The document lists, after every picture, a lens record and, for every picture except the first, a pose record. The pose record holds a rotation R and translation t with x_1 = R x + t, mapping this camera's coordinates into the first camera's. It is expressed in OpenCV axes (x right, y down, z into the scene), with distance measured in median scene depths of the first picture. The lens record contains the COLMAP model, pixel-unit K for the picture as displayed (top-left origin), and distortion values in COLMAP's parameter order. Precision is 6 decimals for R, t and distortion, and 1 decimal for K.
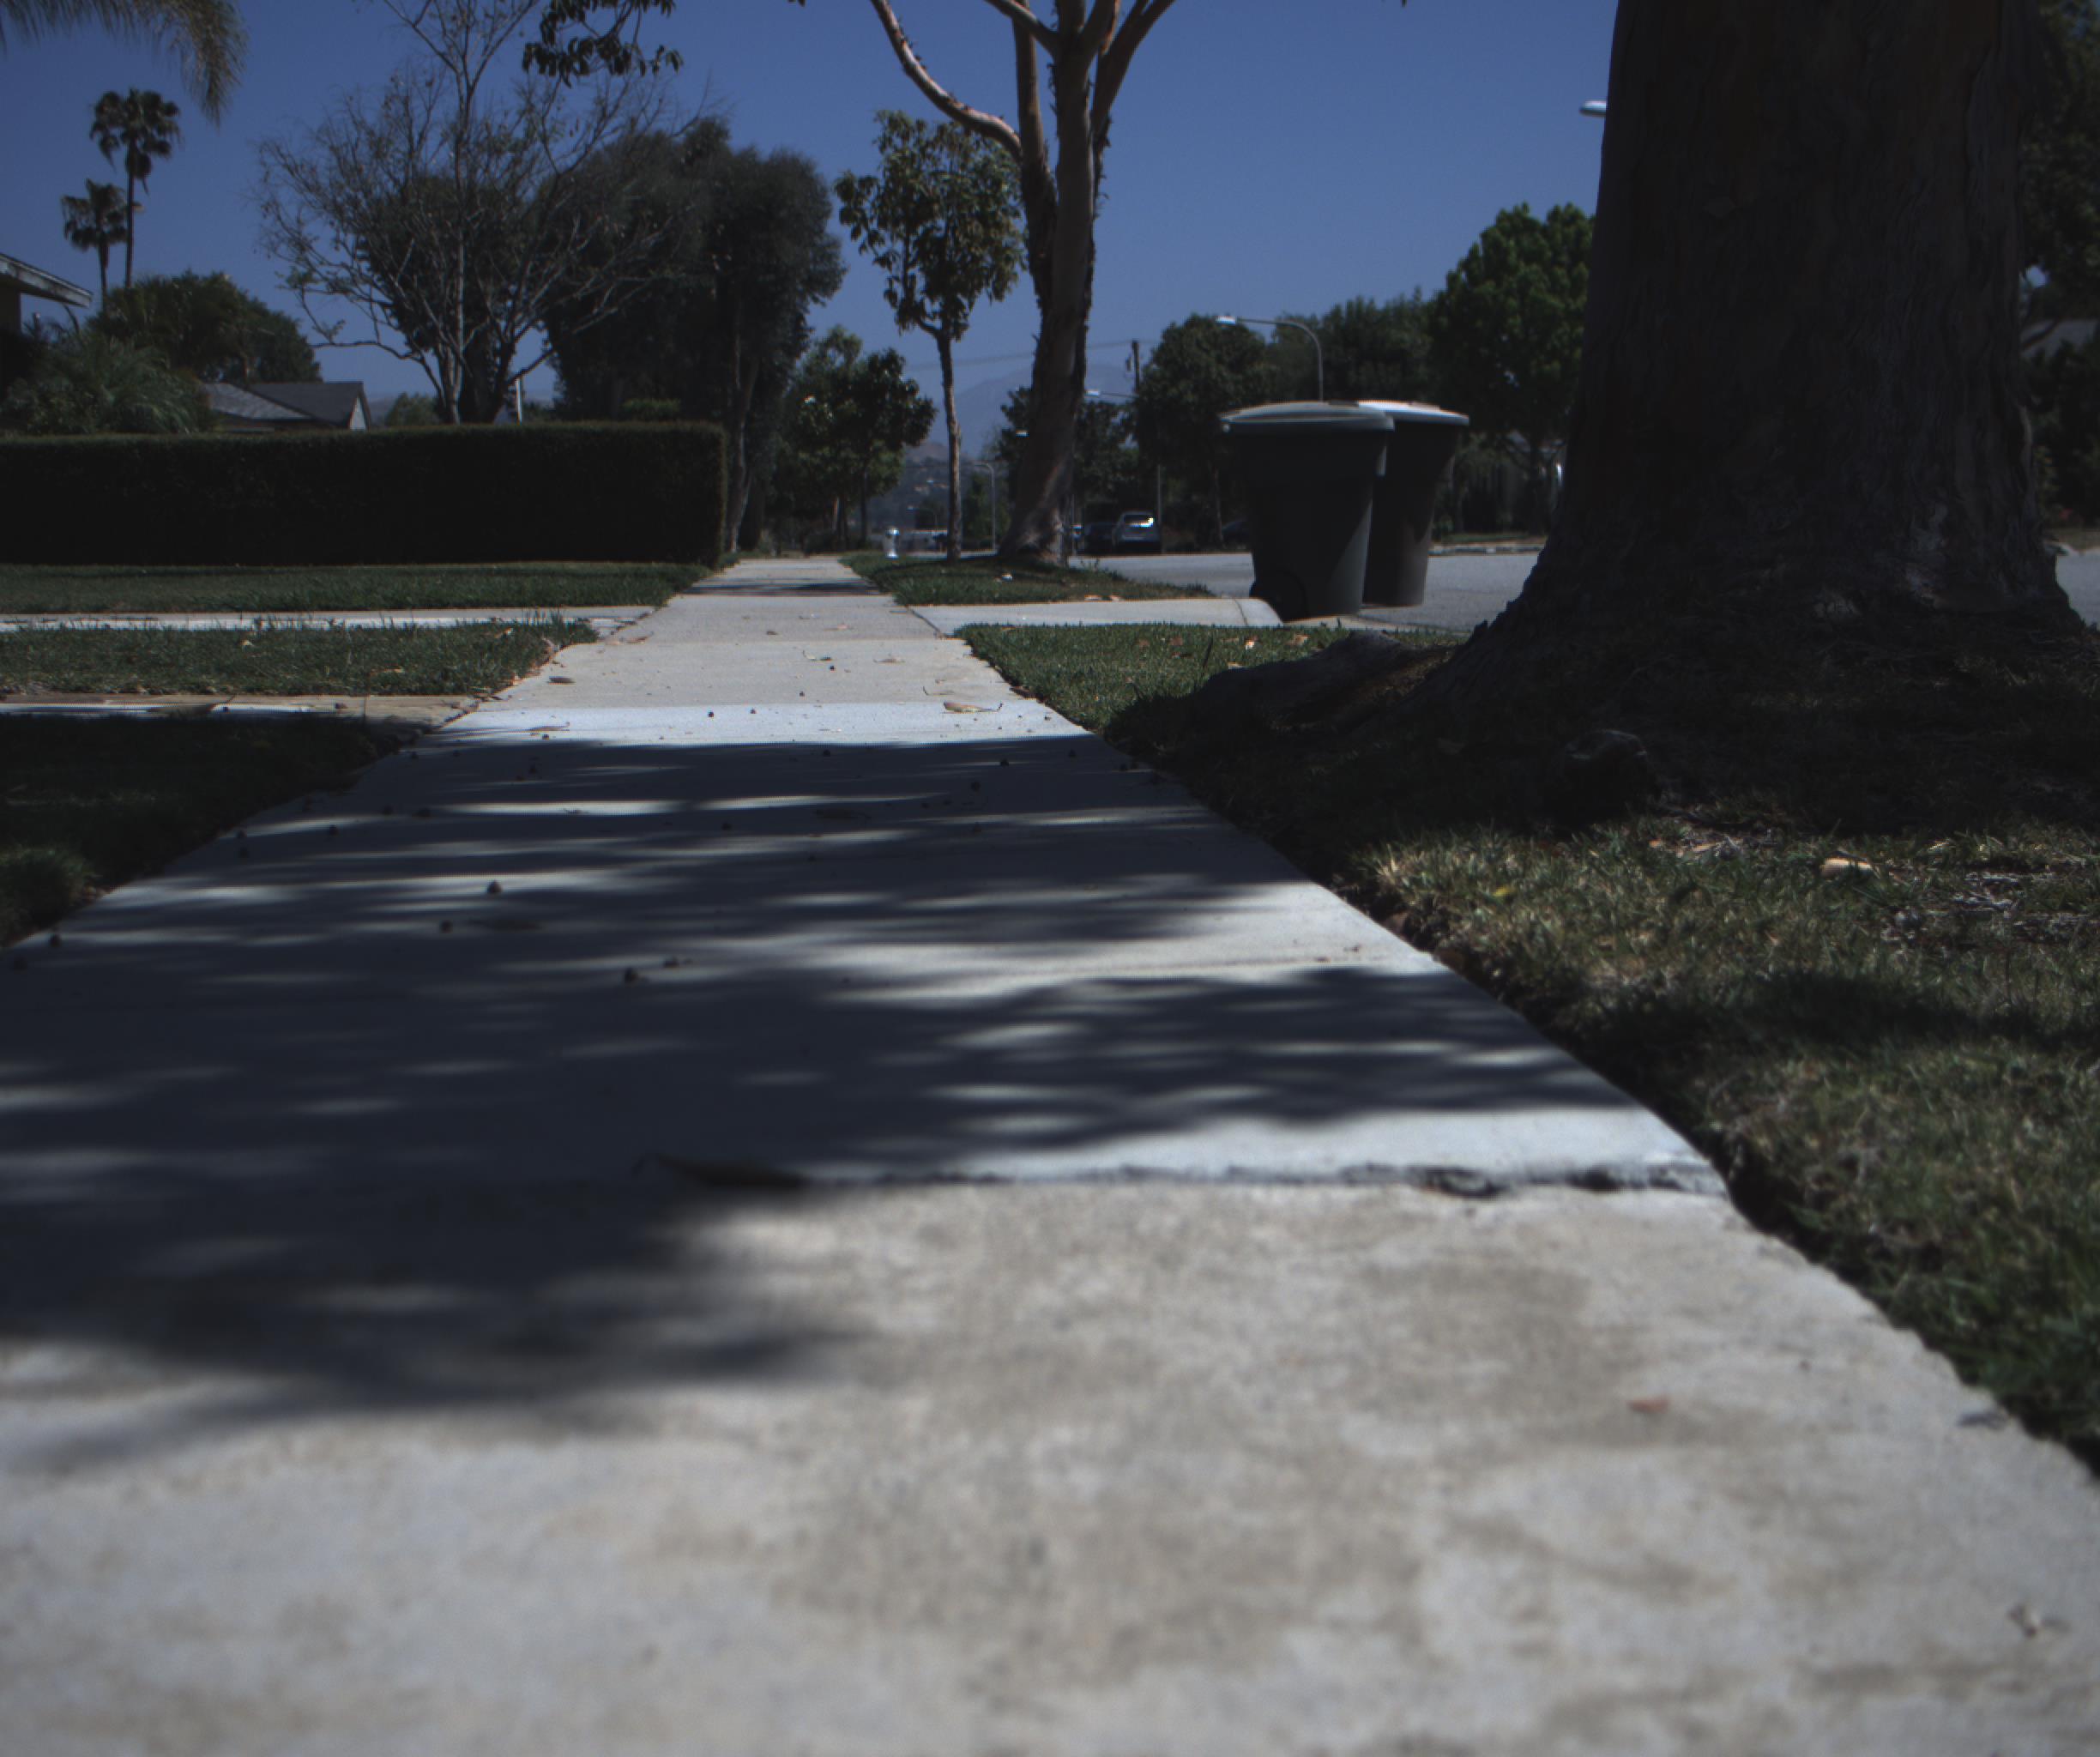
lens RADIAL K [[3920.6, 0, 1023.5], [0, 3920.6, 832.4], [0, 0, 1]] dist [-0.188301, 1.019196]
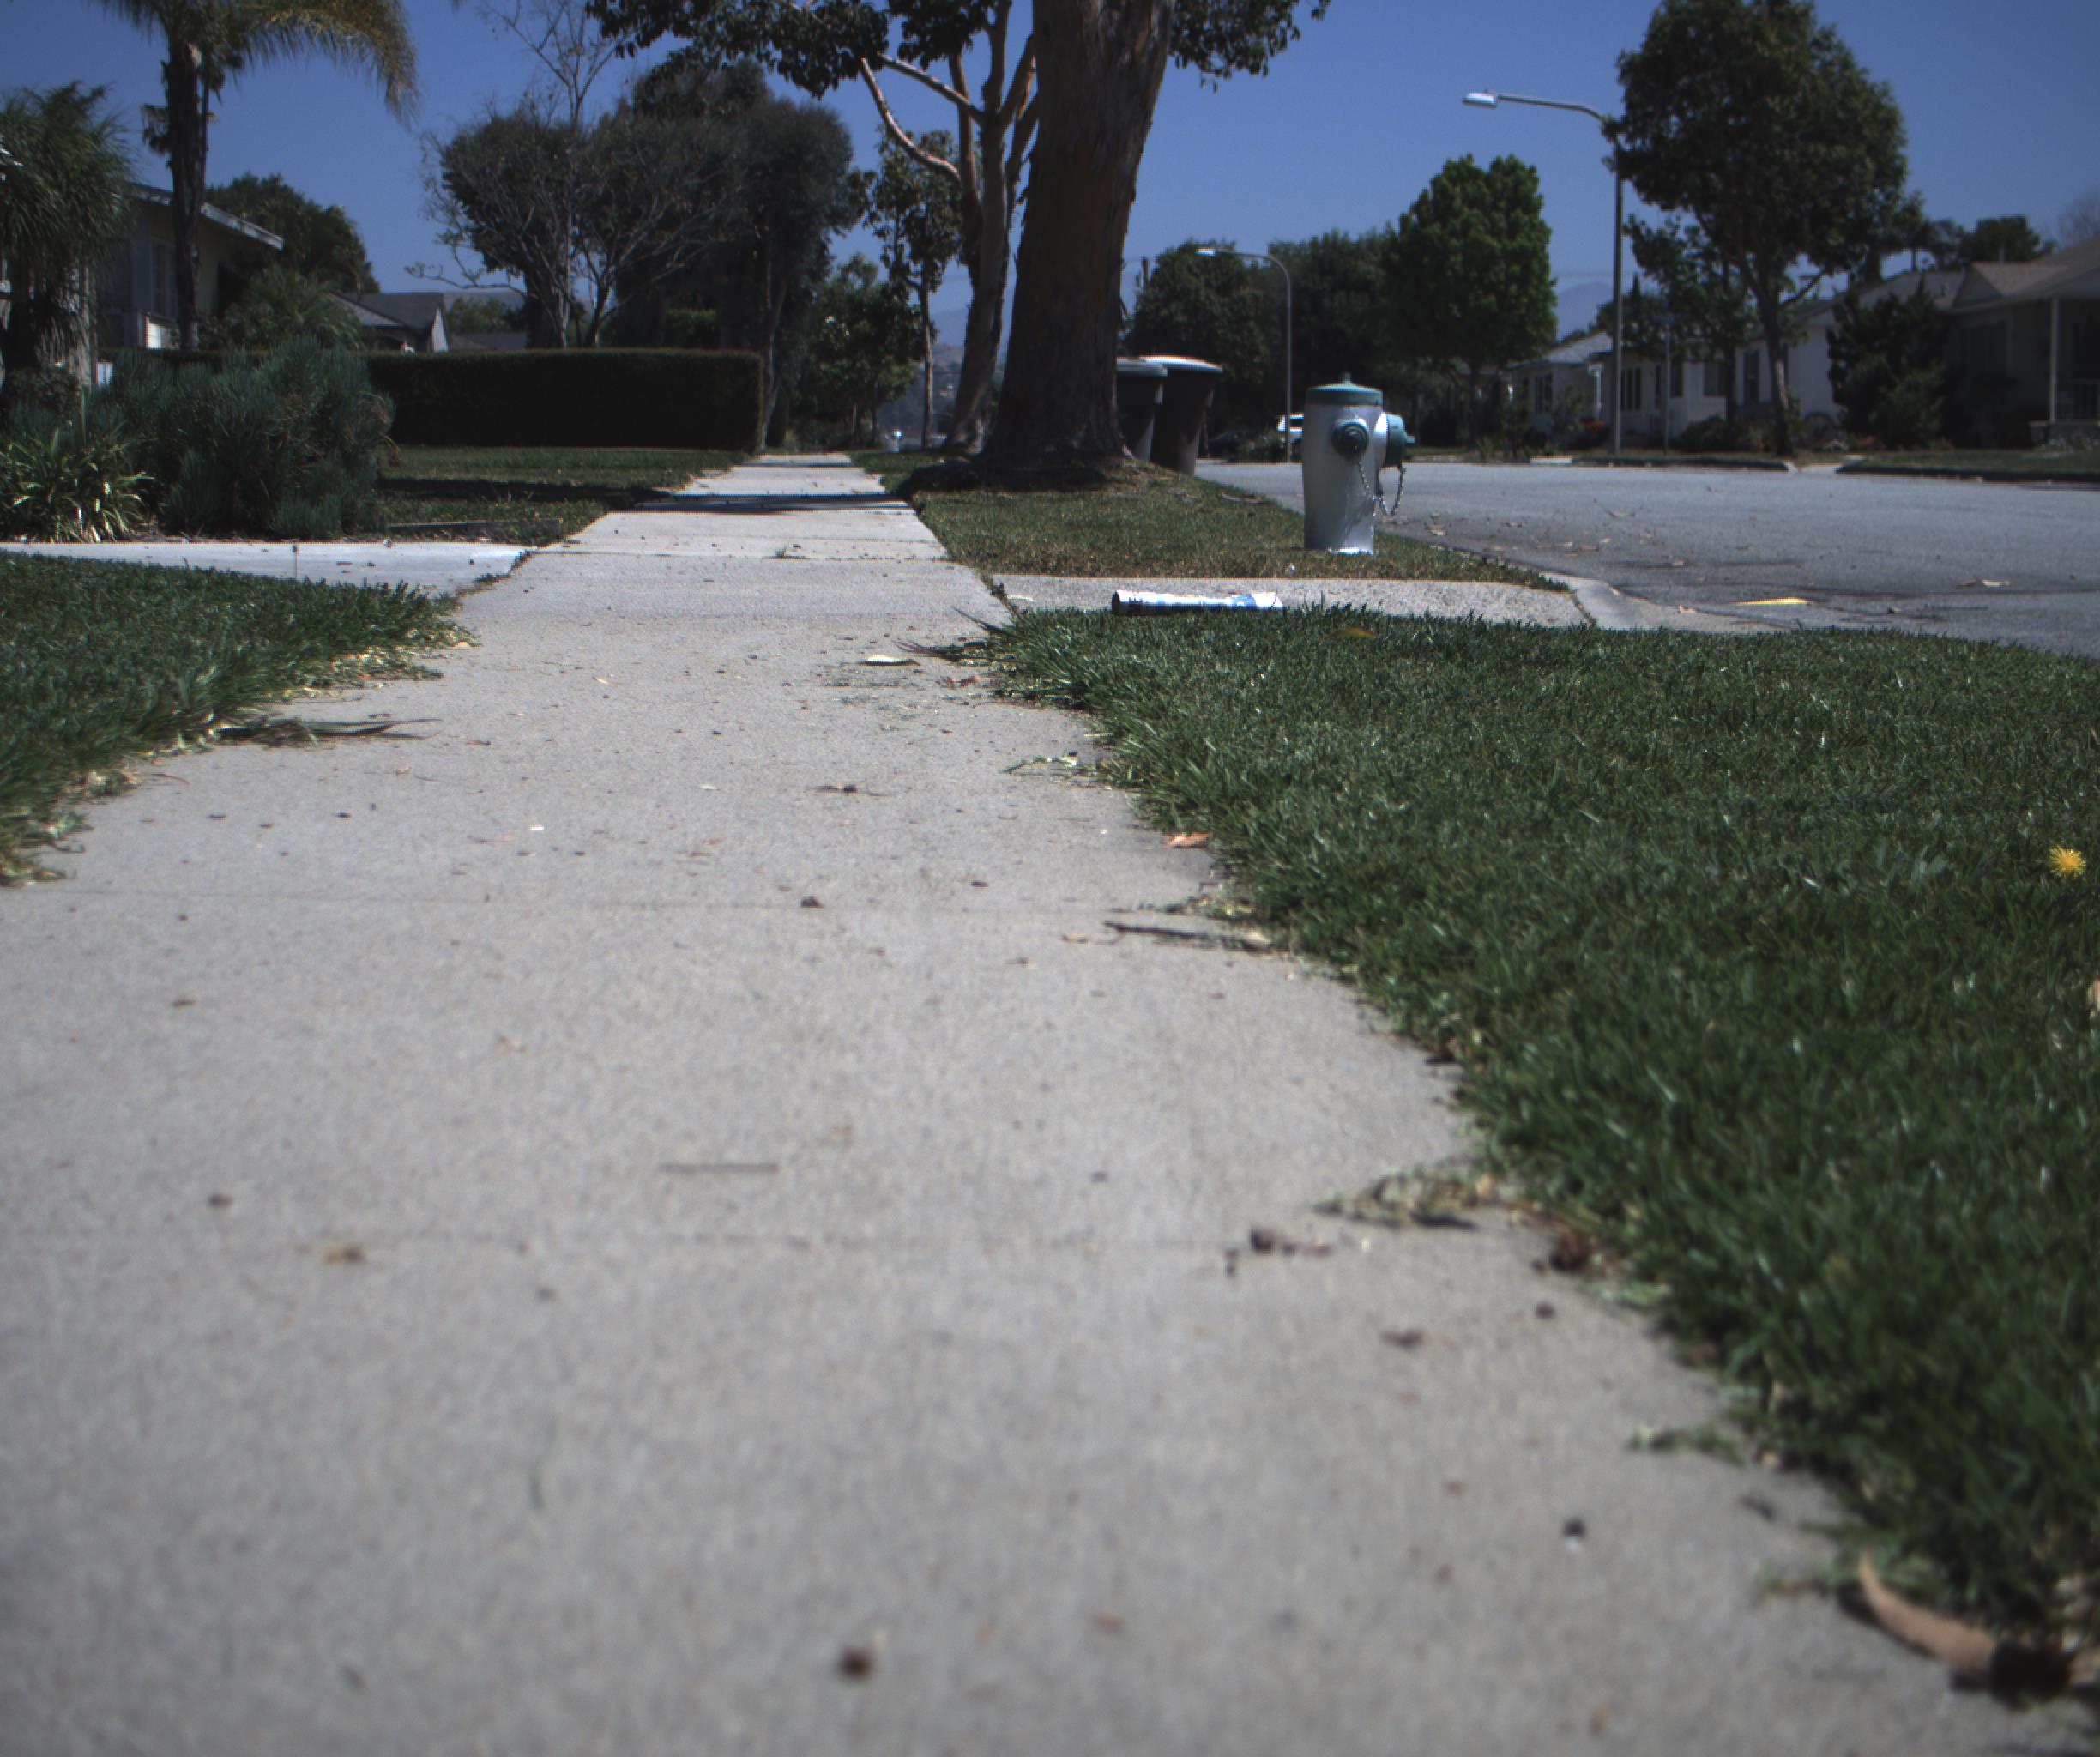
lens RADIAL K [[3920.6, 0, 1023.5], [0, 3920.6, 832.4], [0, 0, 1]] dist [-0.188301, 1.019196]
pose [[0.999738, 0.022536, -0.004087, 0.024173], [-0.022433, 0.999465, 0.023799, 0.028916], [0.004621, -0.023701, 0.999708, -0.364293]]
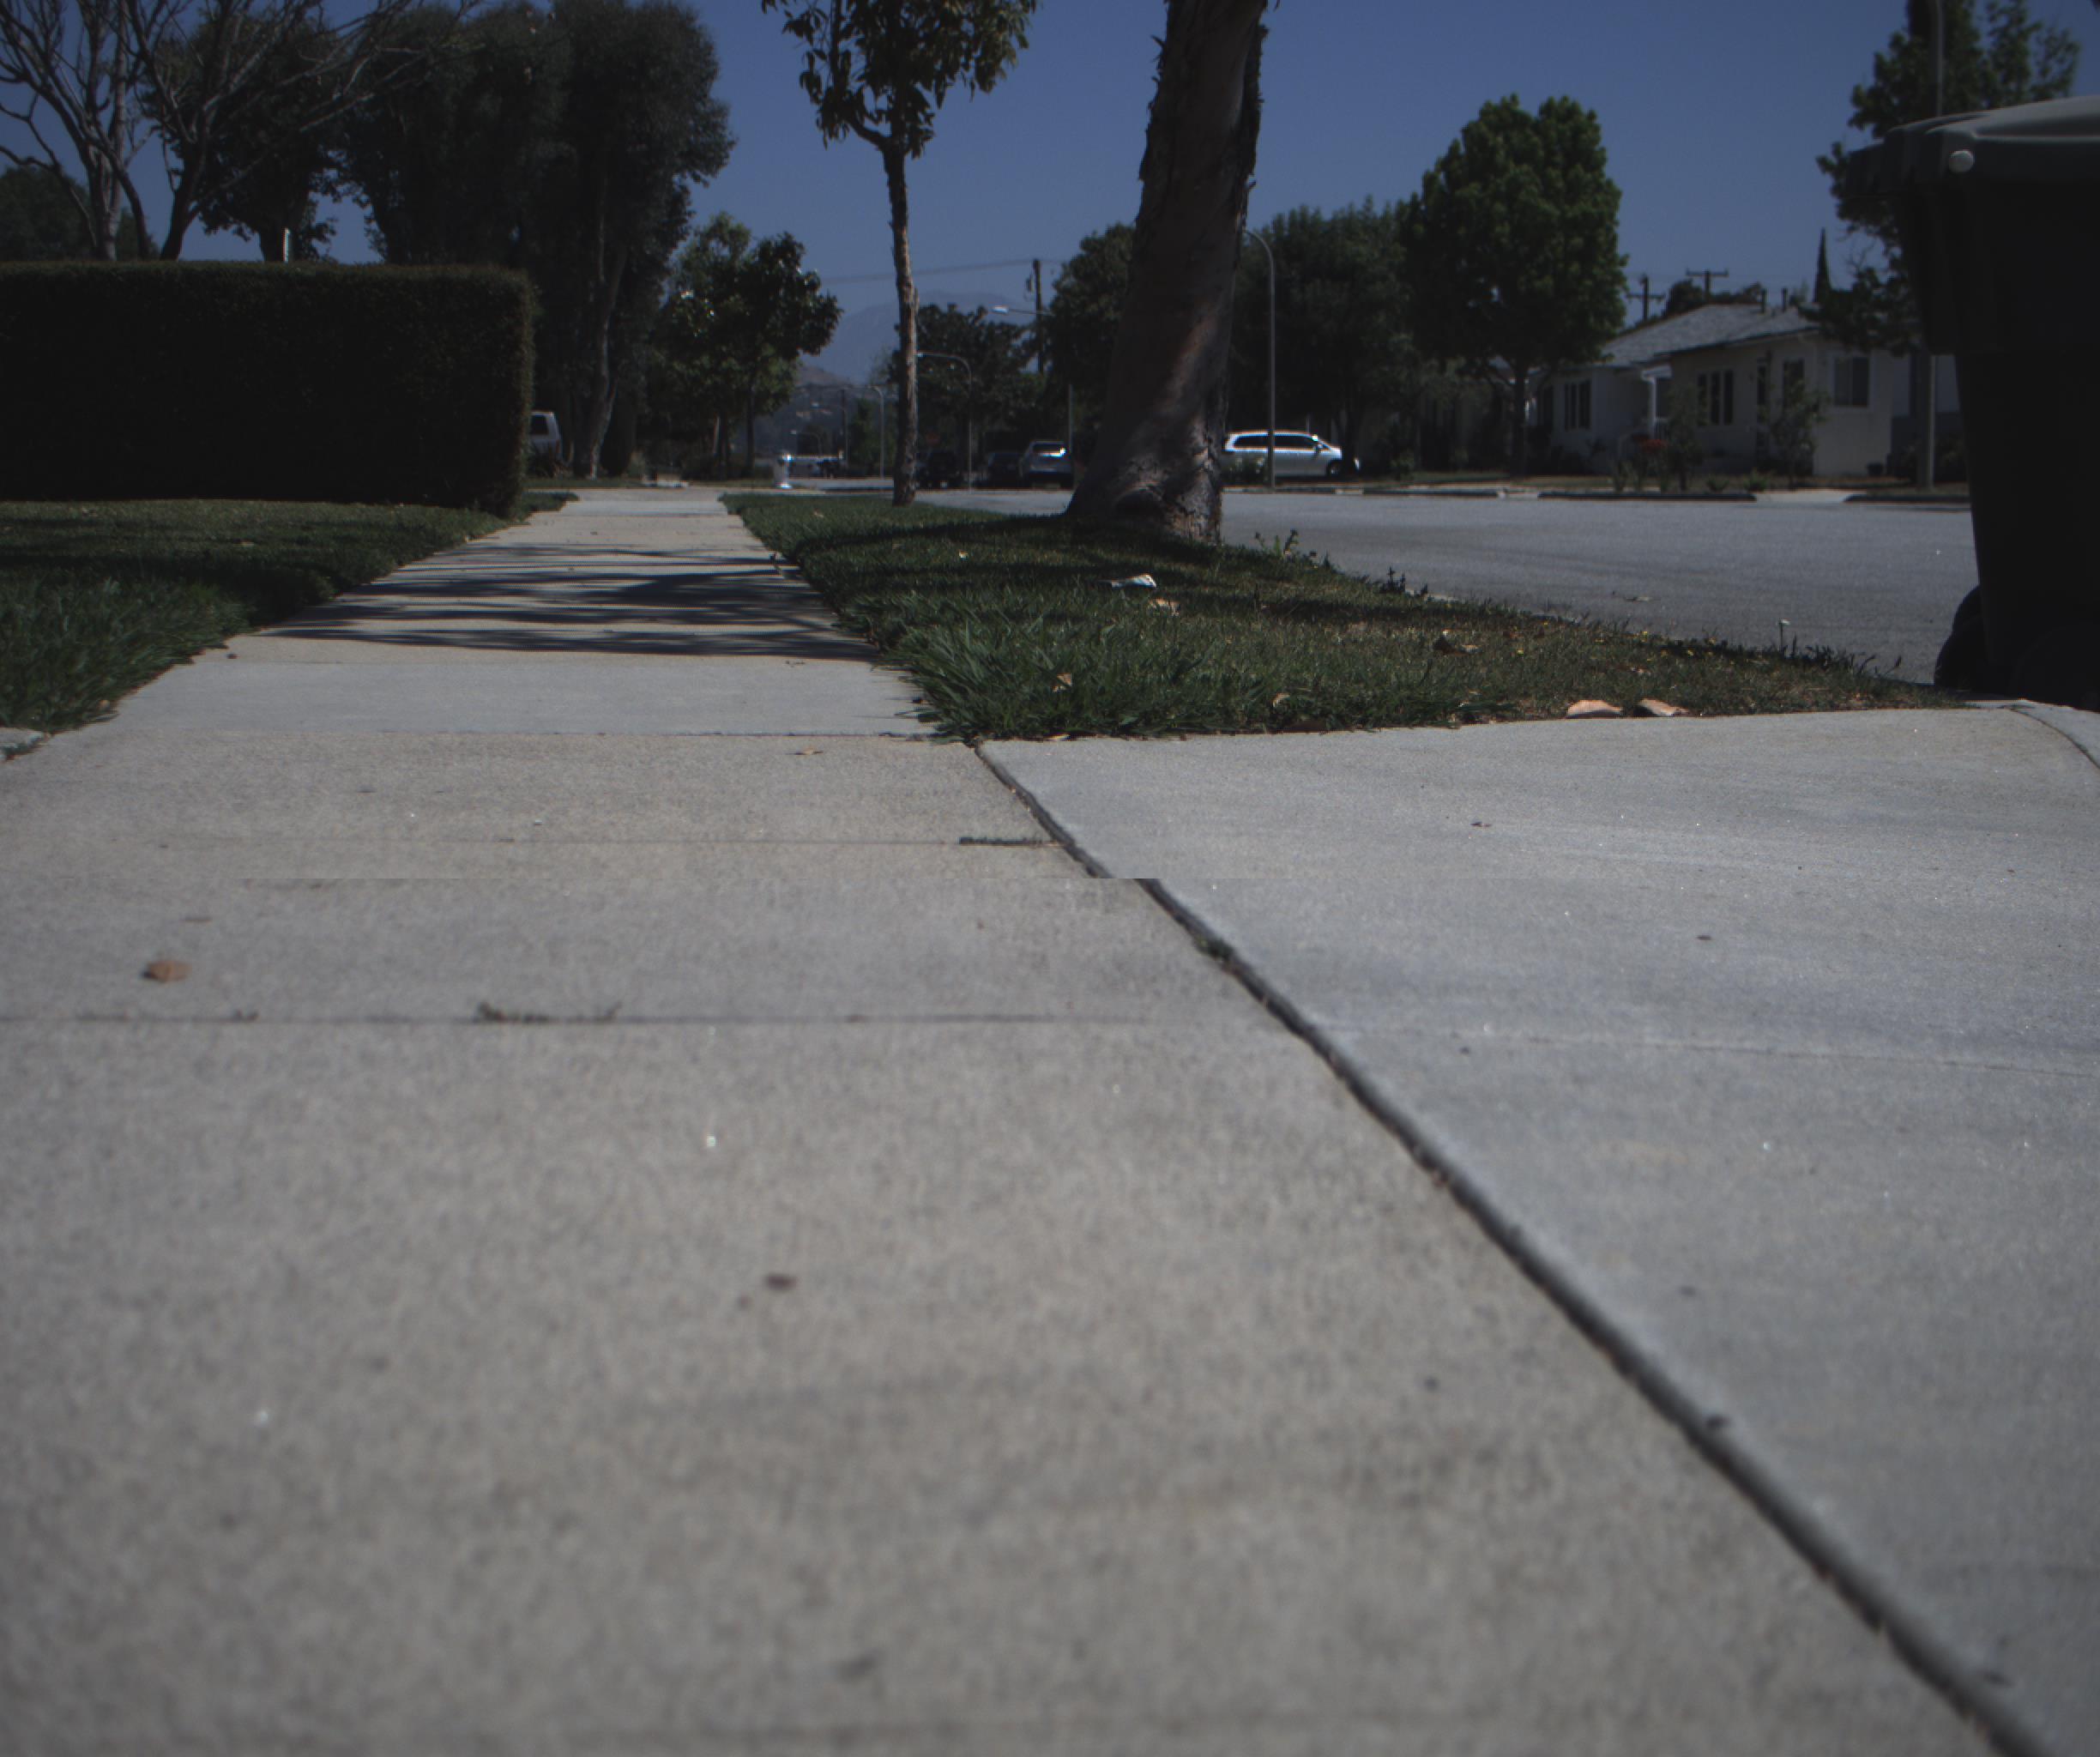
lens RADIAL K [[3920.6, 0, 1023.5], [0, 3920.6, 832.4], [0, 0, 1]] dist [-0.188301, 1.019196]
pose [[0.999330, 0.017334, 0.032229, -0.017706], [-0.017915, 0.999681, 0.017813, -0.028501], [-0.031910, -0.018378, 0.999322, 0.367788]]
